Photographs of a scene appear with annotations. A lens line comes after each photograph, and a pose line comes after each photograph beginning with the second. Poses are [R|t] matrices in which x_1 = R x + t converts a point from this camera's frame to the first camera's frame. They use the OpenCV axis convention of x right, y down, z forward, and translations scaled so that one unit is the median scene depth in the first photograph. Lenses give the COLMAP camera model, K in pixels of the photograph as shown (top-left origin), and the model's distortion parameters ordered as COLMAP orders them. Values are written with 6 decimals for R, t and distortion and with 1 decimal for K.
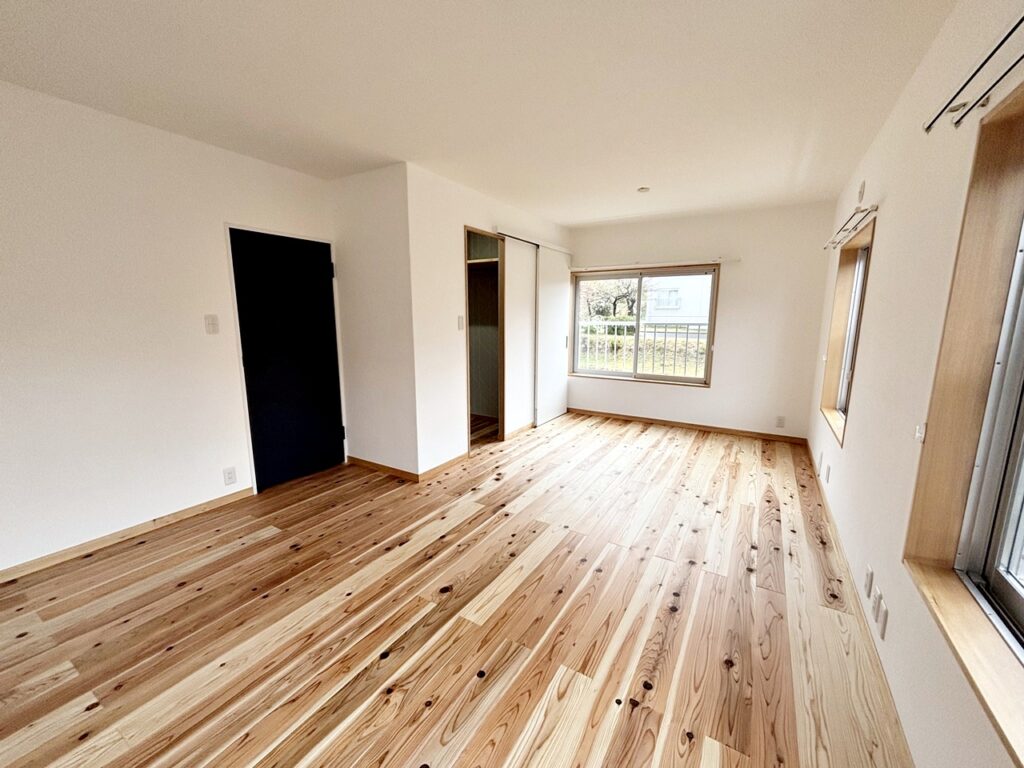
lens RADIAL K [[413.4, 0, 493.5], [0, 413.4, 385.1], [0, 0, 1]] dist [-0.001544, 0.001899]
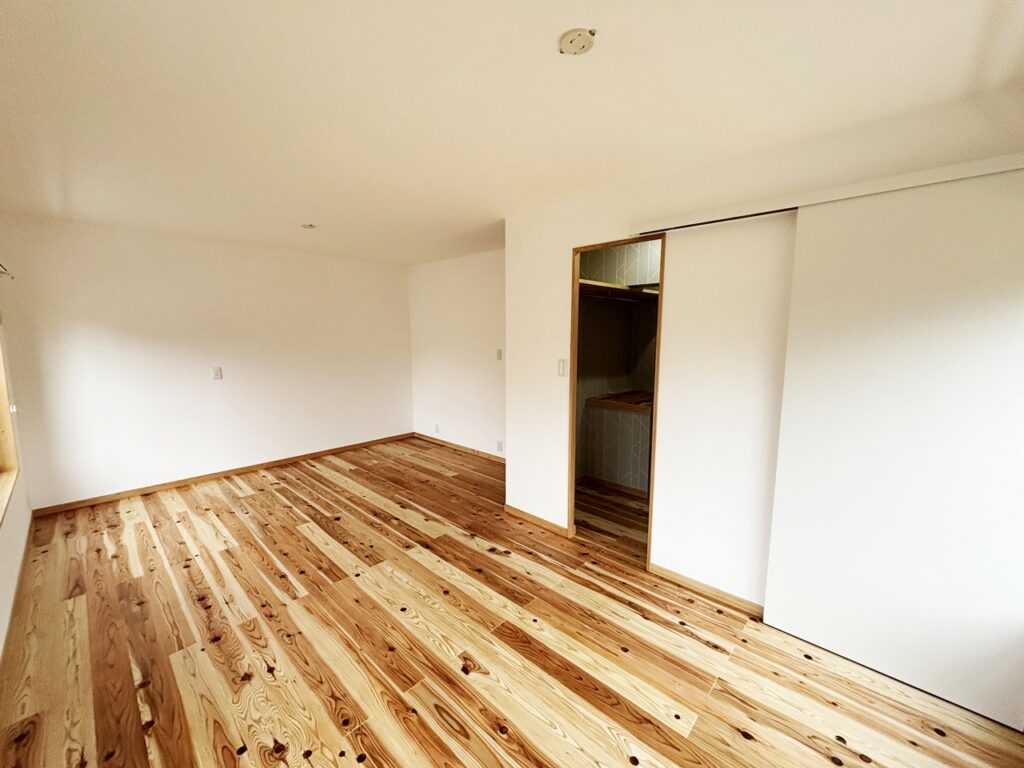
lens RADIAL K [[413.4, 0, 522.5], [0, 413.4, 377.3], [0, 0, 1]] dist [-0.001544, 0.001899]
pose [[-0.167847, 0.110701, -0.979578, 1.045081], [-0.164503, 0.976597, 0.138551, -0.325608], [0.971991, 0.184399, -0.145708, 1.471569]]
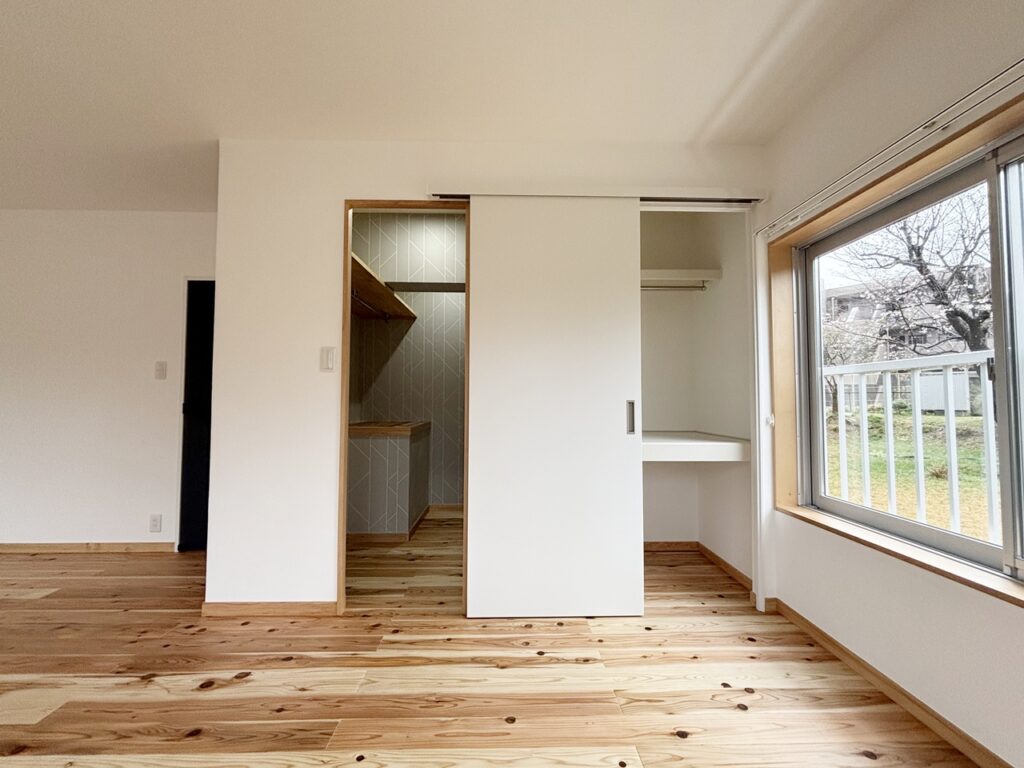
lens RADIAL K [[413.4, 0, 512.5], [0, 413.4, 380.3], [0, 0, 1]] dist [-0.001544, 0.001899]
pose [[0.558723, -0.037996, -0.828484, 0.779973], [-0.140900, 0.980079, -0.139970, -0.113591], [0.817298, 0.194937, 0.542239, 1.264698]]
